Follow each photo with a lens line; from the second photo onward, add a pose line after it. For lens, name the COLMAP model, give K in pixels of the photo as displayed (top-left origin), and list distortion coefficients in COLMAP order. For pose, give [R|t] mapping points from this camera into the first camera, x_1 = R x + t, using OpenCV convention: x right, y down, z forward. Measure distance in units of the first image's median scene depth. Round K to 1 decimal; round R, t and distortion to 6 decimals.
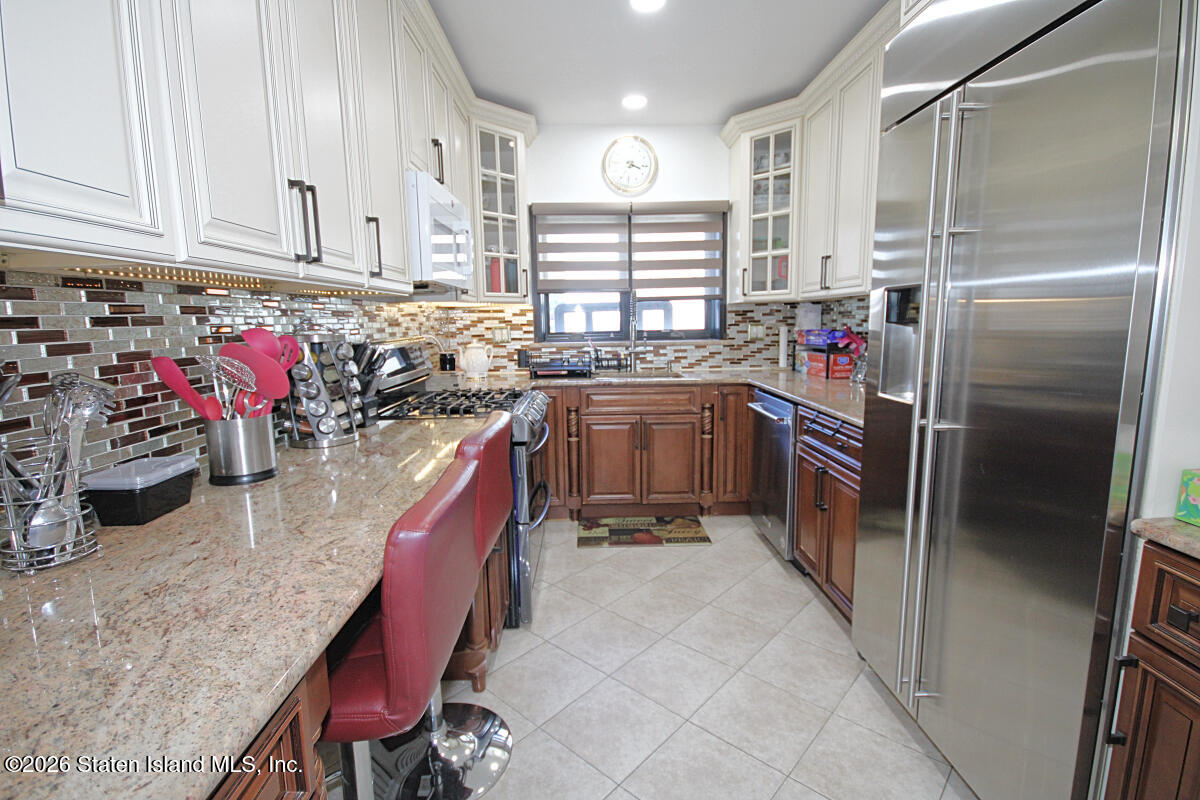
lens RADIAL K [[559.1, 0, 603.4], [0, 559.1, 397.8], [0, 0, 1]] dist [0.004731, -0.003041]
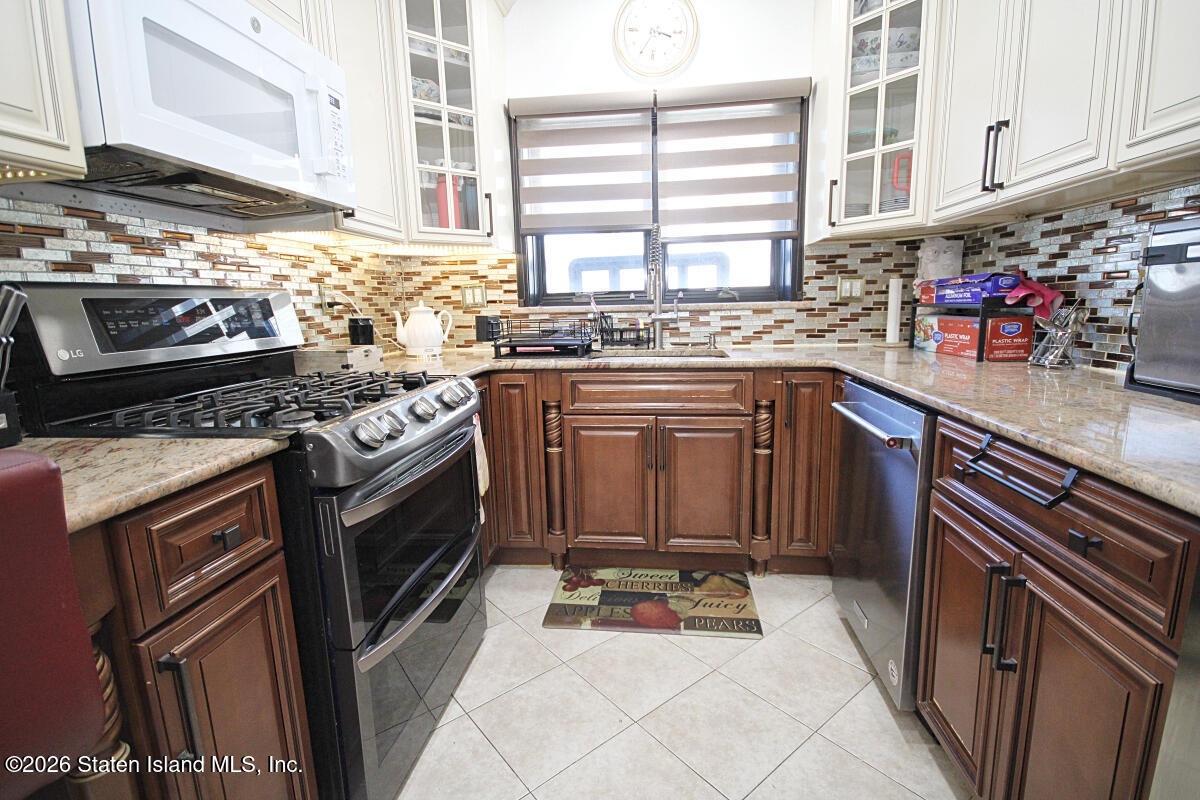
lens RADIAL K [[559.1, 0, 601.7], [0, 559.1, 399.7], [0, 0, 1]] dist [0.004731, -0.003041]
pose [[0.989243, 0.017874, -0.145187, 0.101221], [-0.012365, 0.999172, 0.038759, -0.011811], [0.145759, -0.036547, 0.988645, 0.373123]]
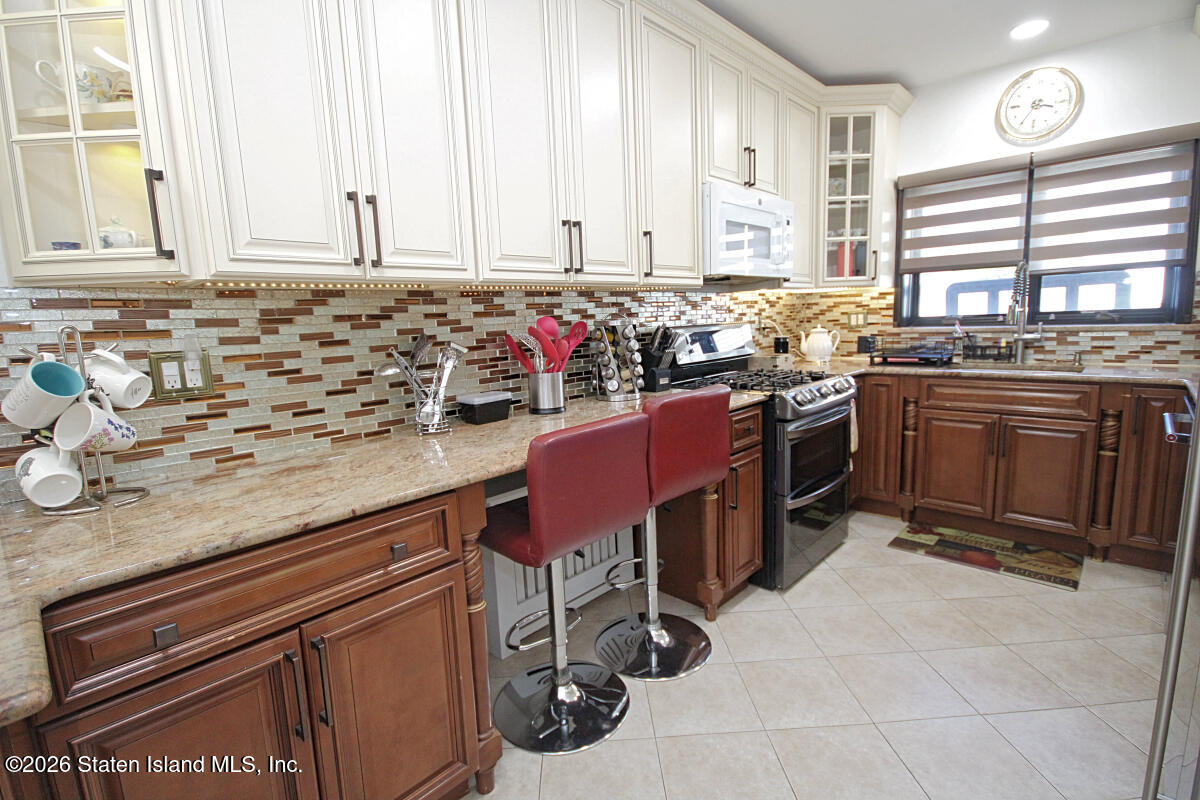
lens RADIAL K [[559.1, 0, 601.2], [0, 559.1, 398.0], [0, 0, 1]] dist [0.004731, -0.003041]
pose [[0.706246, 0.089581, -0.702276, 0.237882], [-0.071373, 0.995918, 0.055261, 0.002542], [0.704360, 0.011095, 0.709757, -0.007006]]
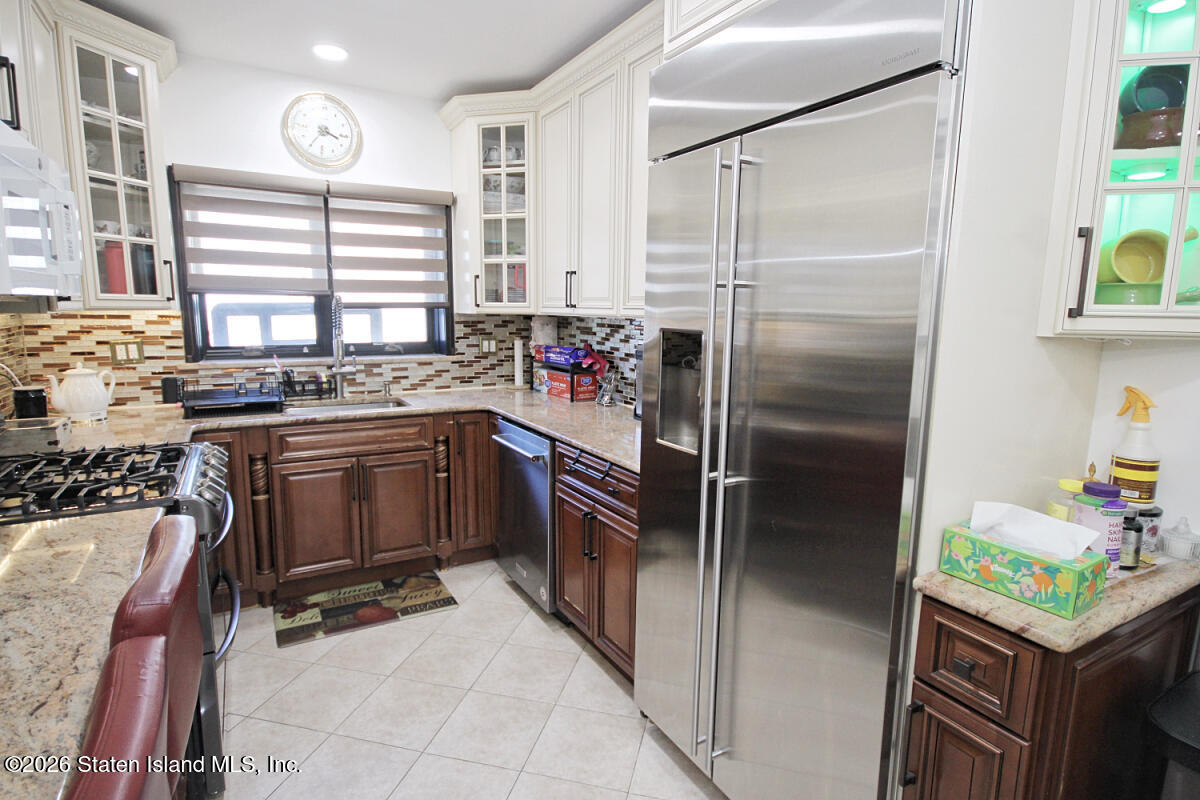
lens RADIAL K [[623.9, 0, 604.3], [0, 623.9, 398.8], [0, 0, 1]] dist [-0.001967, 0.004859]
pose [[0.877761, -0.043374, 0.477131, -0.044618], [0.040278, 0.999049, 0.016721, -0.053015], [-0.477402, 0.004541, 0.878673, 0.067227]]
